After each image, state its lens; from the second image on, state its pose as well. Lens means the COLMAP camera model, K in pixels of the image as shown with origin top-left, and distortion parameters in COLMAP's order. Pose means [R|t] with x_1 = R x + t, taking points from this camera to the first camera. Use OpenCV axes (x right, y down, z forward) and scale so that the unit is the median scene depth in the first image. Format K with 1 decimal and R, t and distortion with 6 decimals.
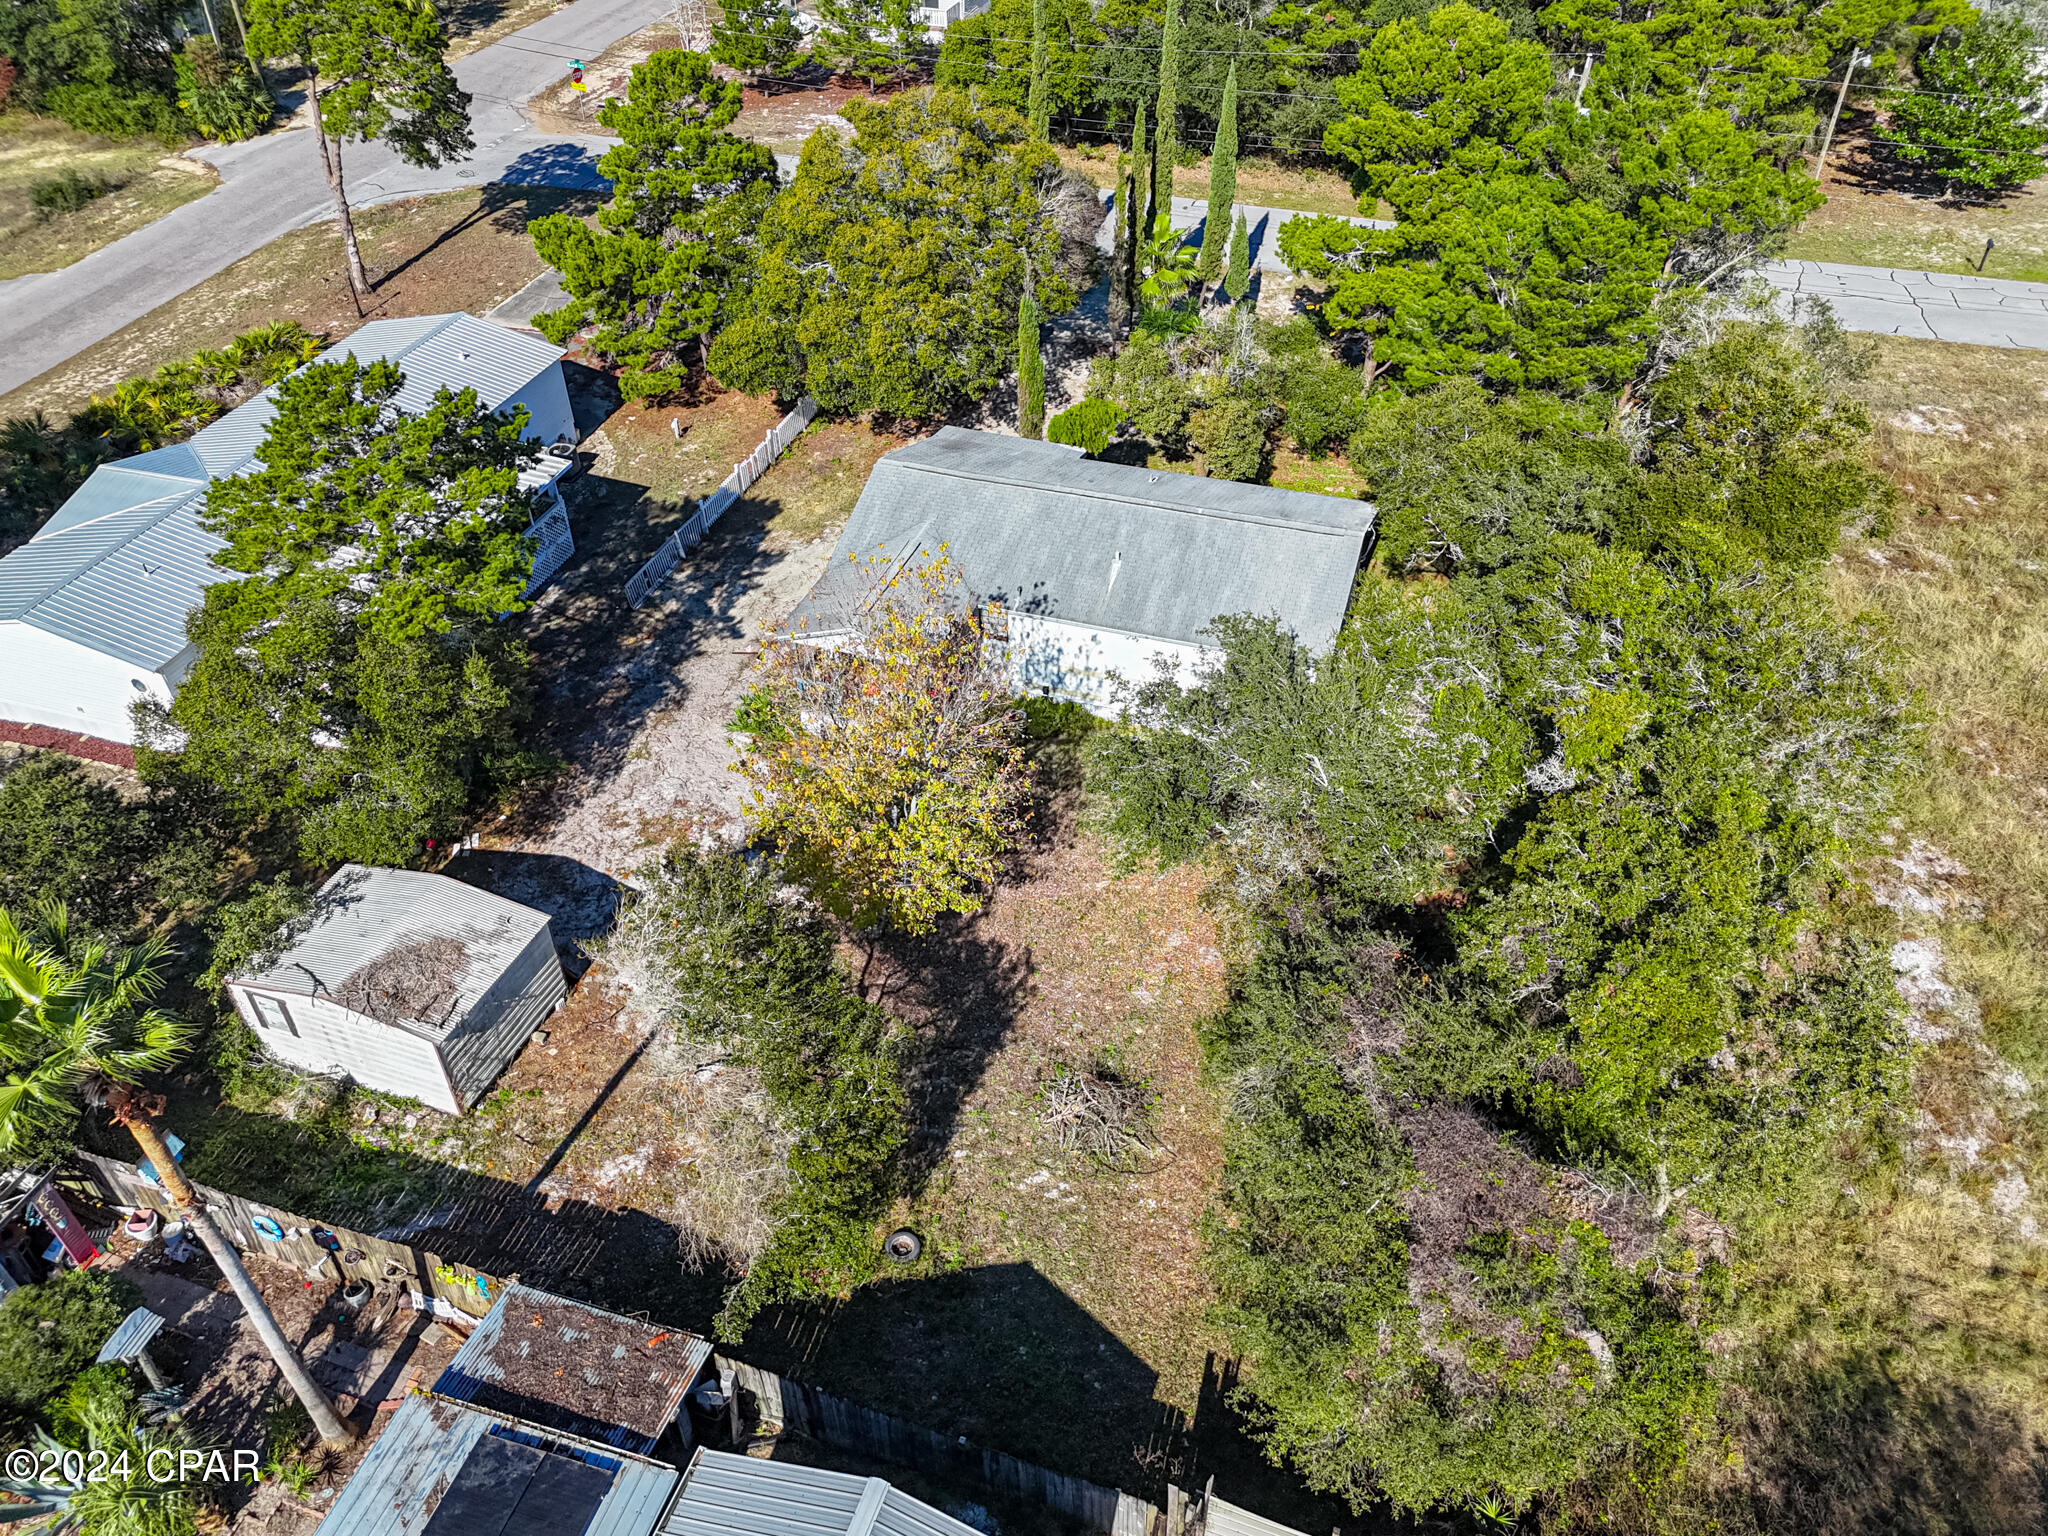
lens RADIAL K [[1512.8, 0, 1025.1], [0, 1512.8, 751.2], [0, 0, 1]] dist [0.097186, -0.104926]
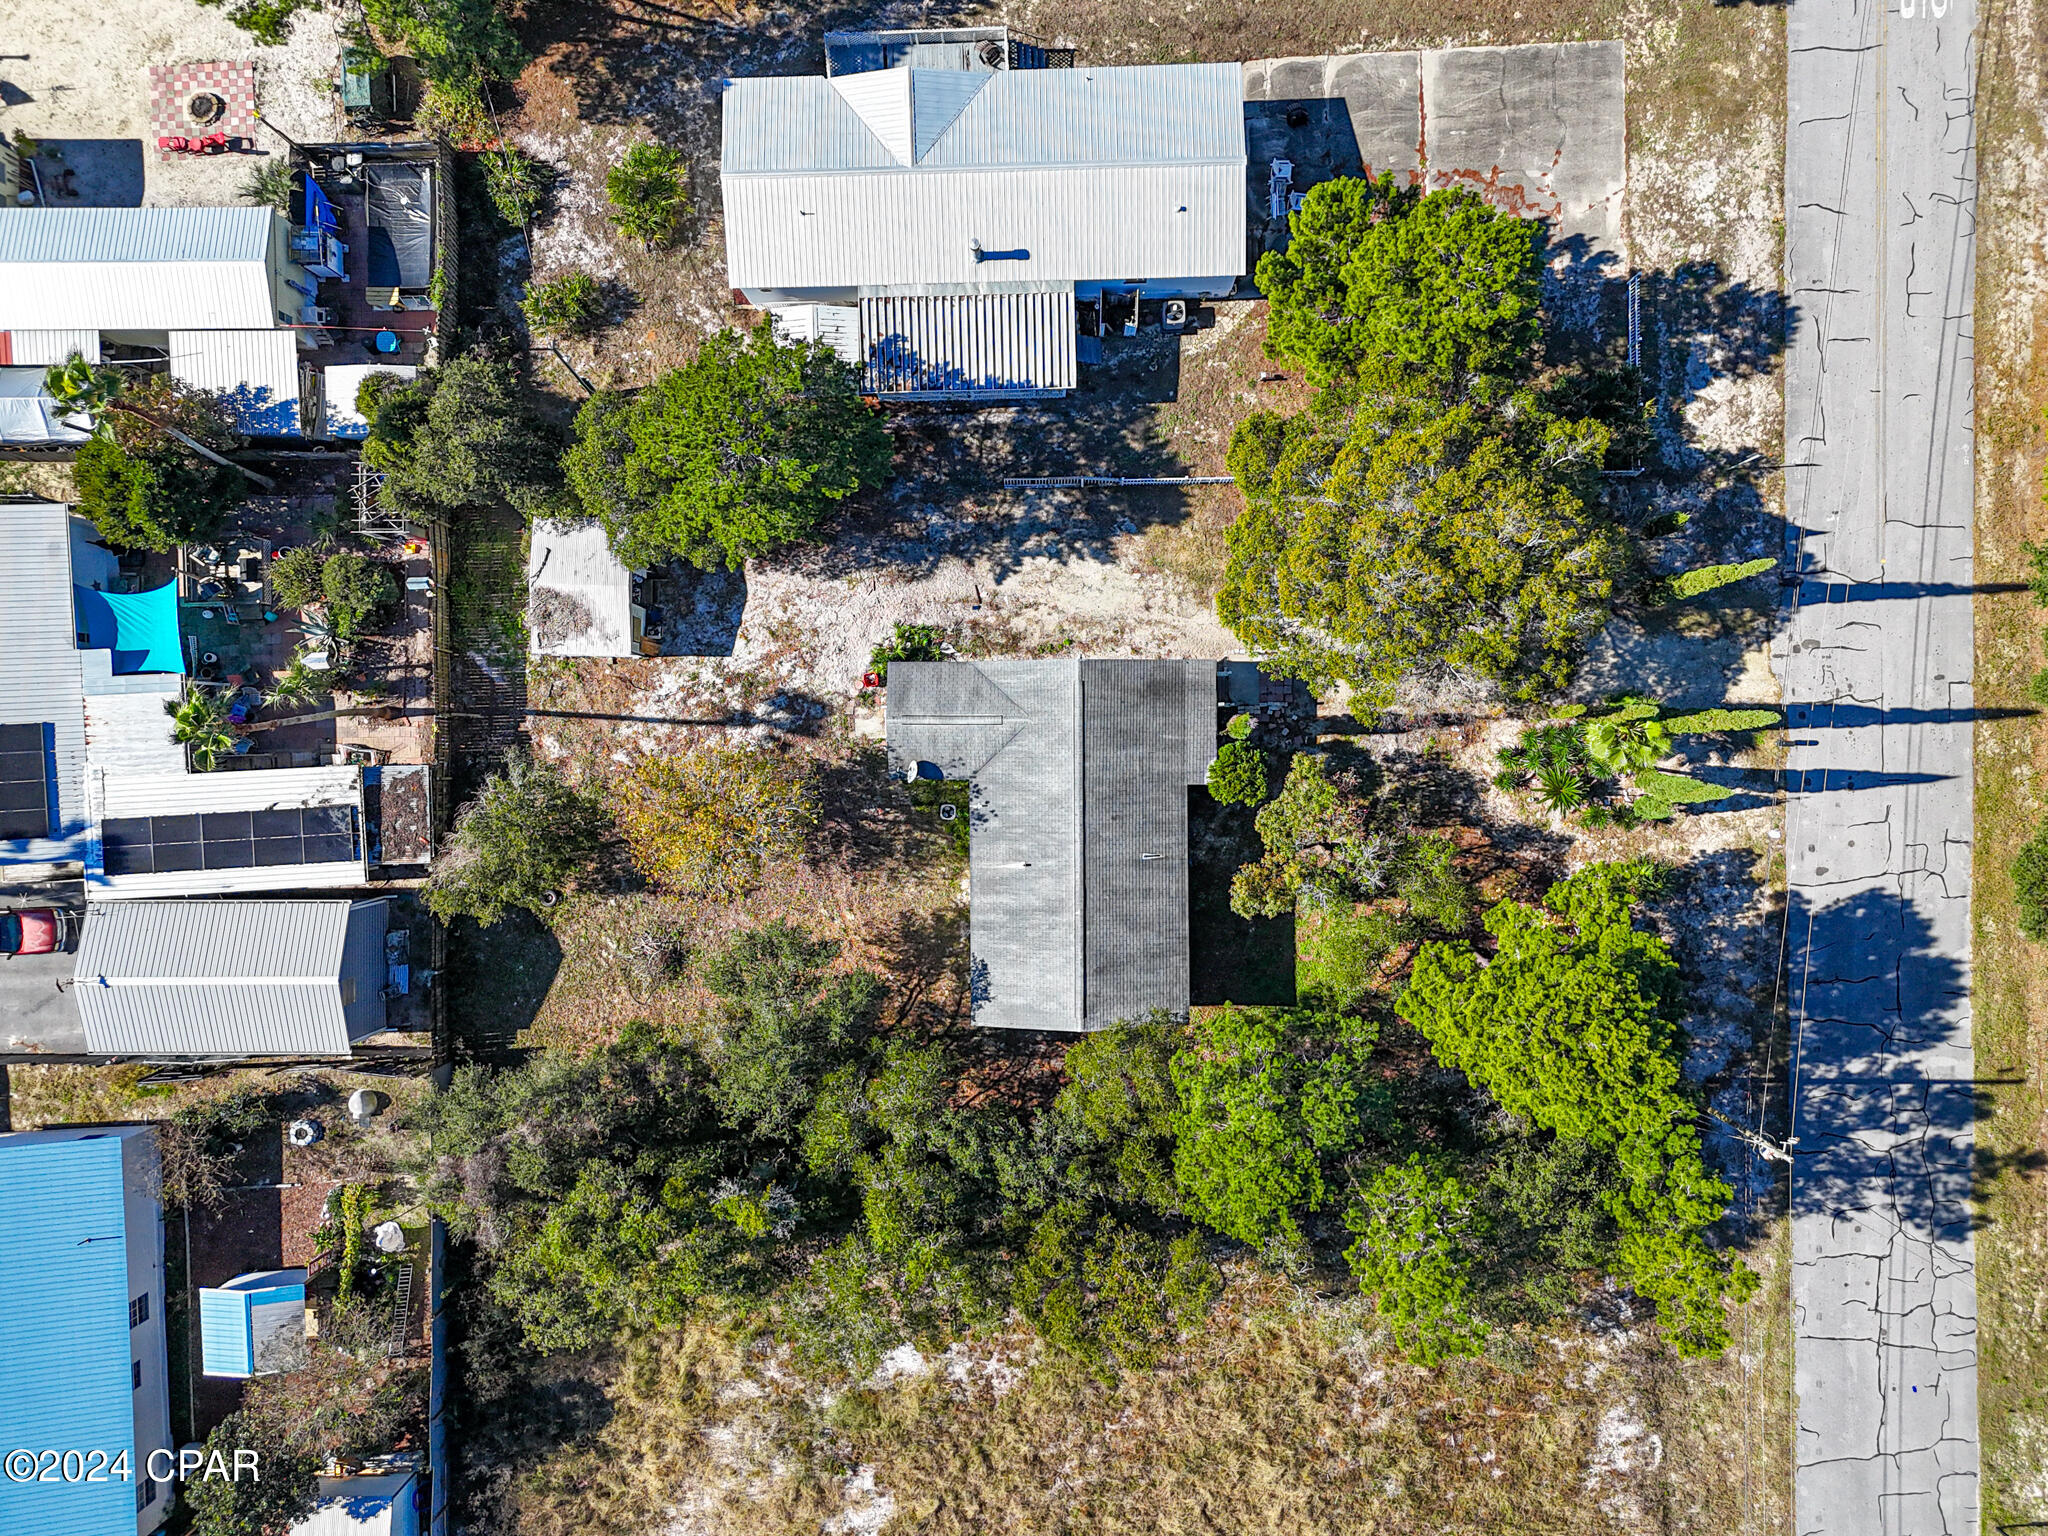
lens RADIAL K [[1506.1, 0, 1037.3], [0, 1506.1, 757.0], [0, 0, 1]] dist [0.097594, -0.108642]
pose [[0.326684, 0.945084, 0.009673, -0.058317], [-0.587063, 0.194886, 0.785733, -1.622016], [0.740699, -0.262365, 0.618490, 0.220343]]
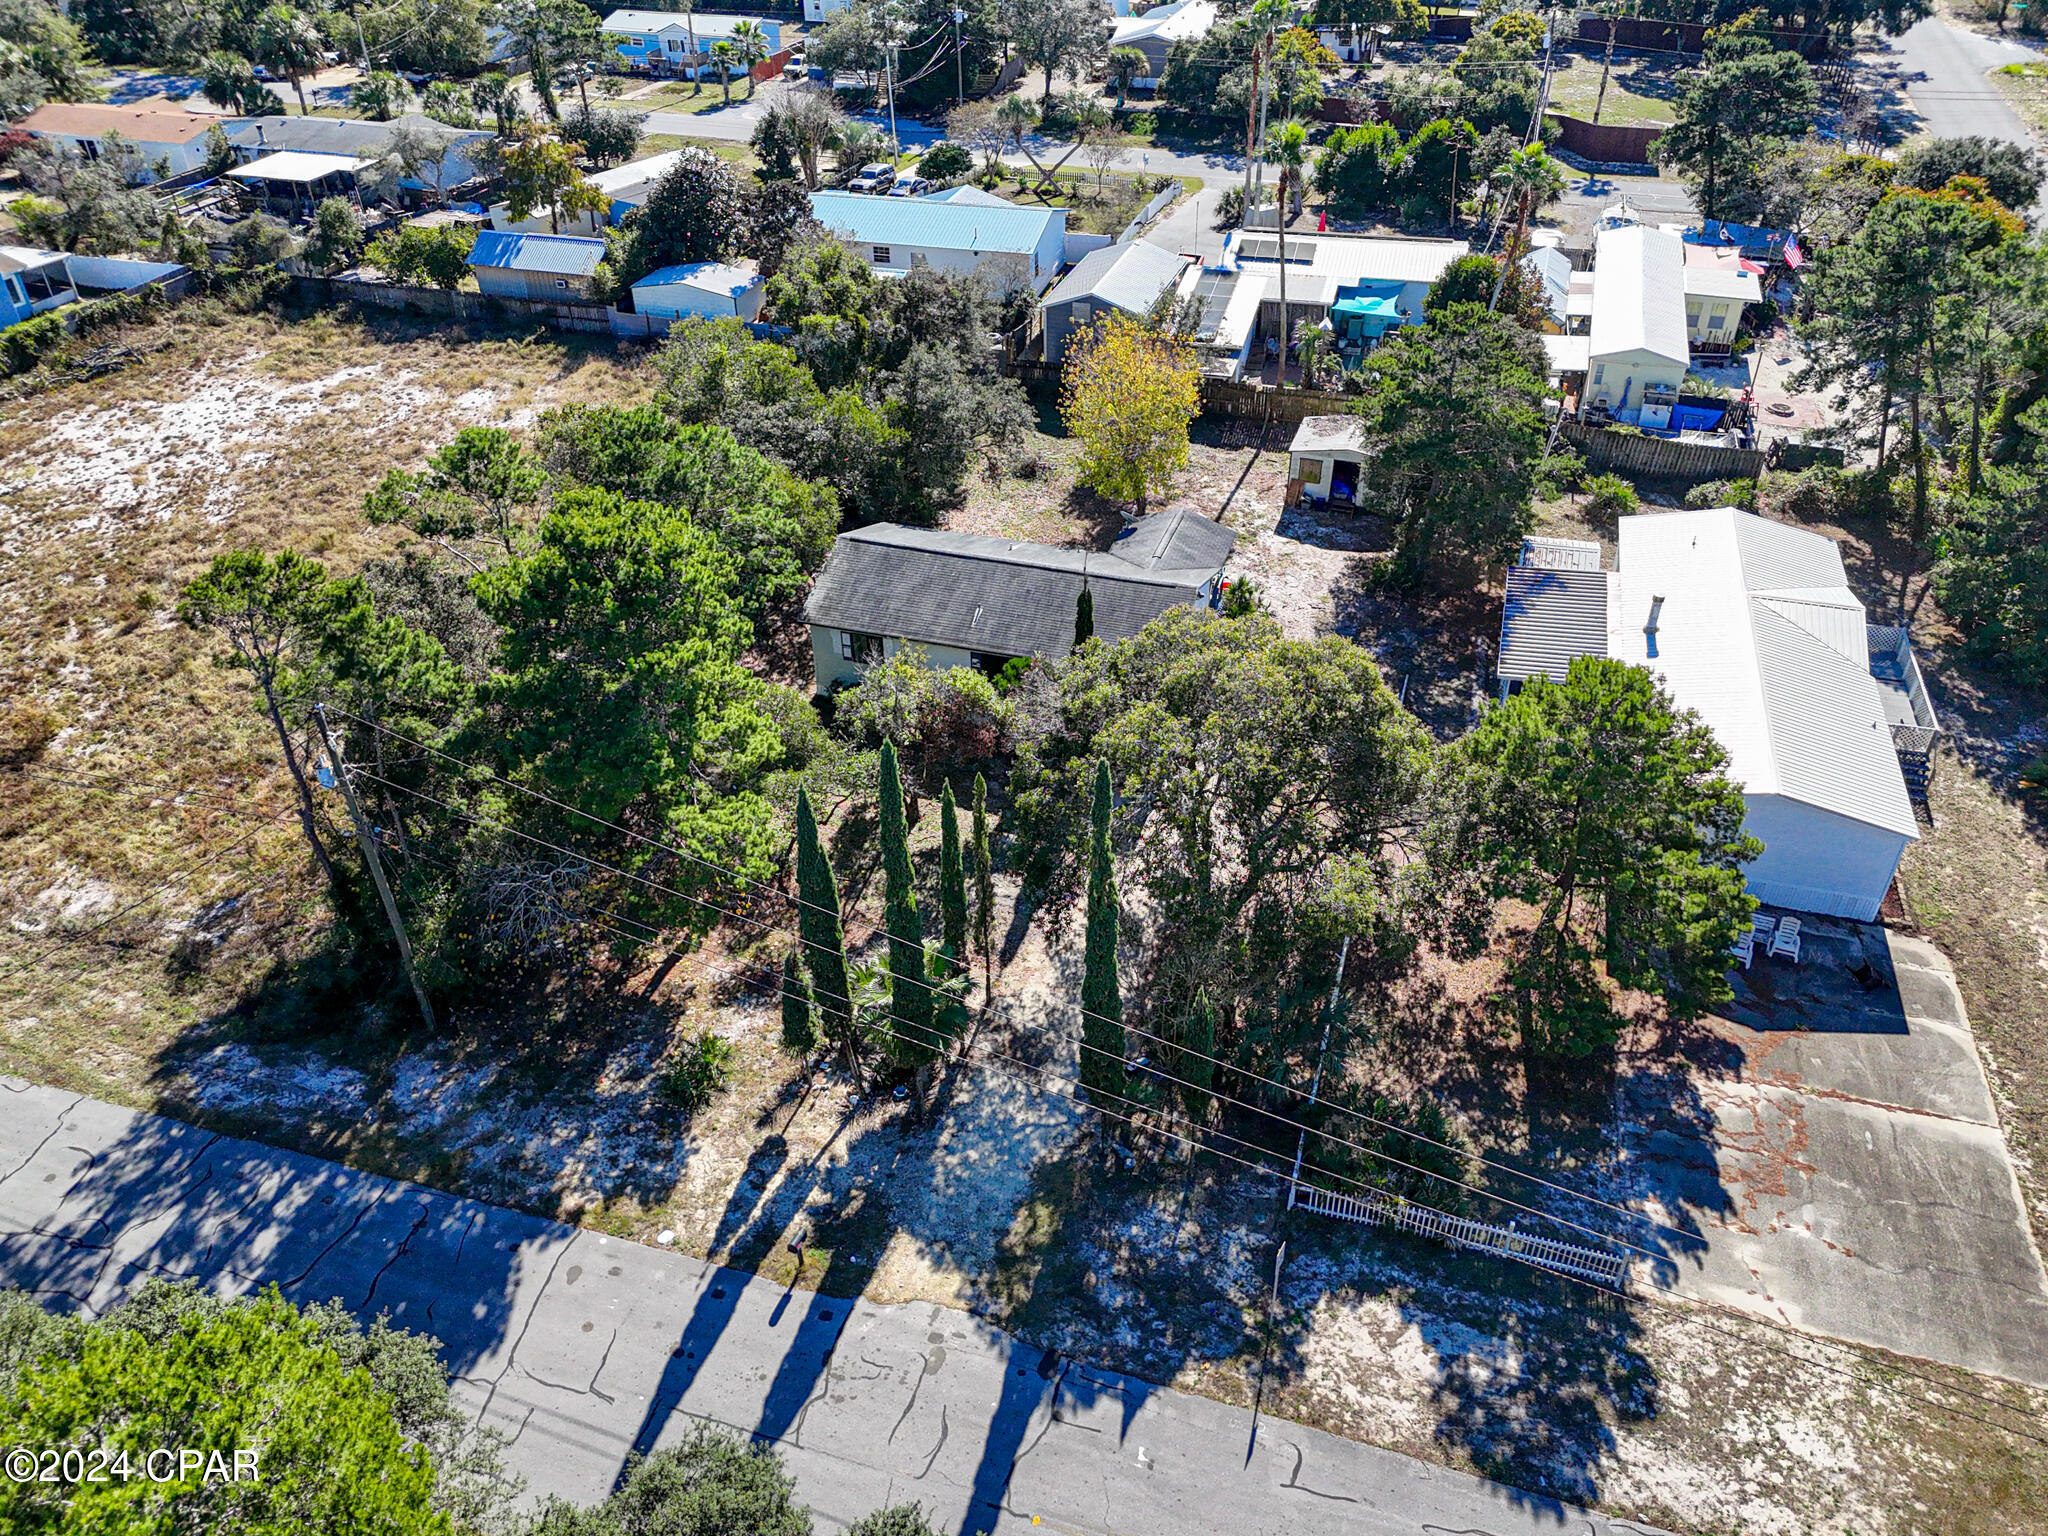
lens RADIAL K [[1512.8, 0, 1025.1], [0, 1512.8, 751.2], [0, 0, 1]] dist [0.097186, -0.104926]
pose [[-0.999602, 0.028192, -0.000744, 0.069586], [0.007010, 0.273942, 0.961721, -1.870576], [0.027316, 0.961333, -0.274031, 2.037201]]
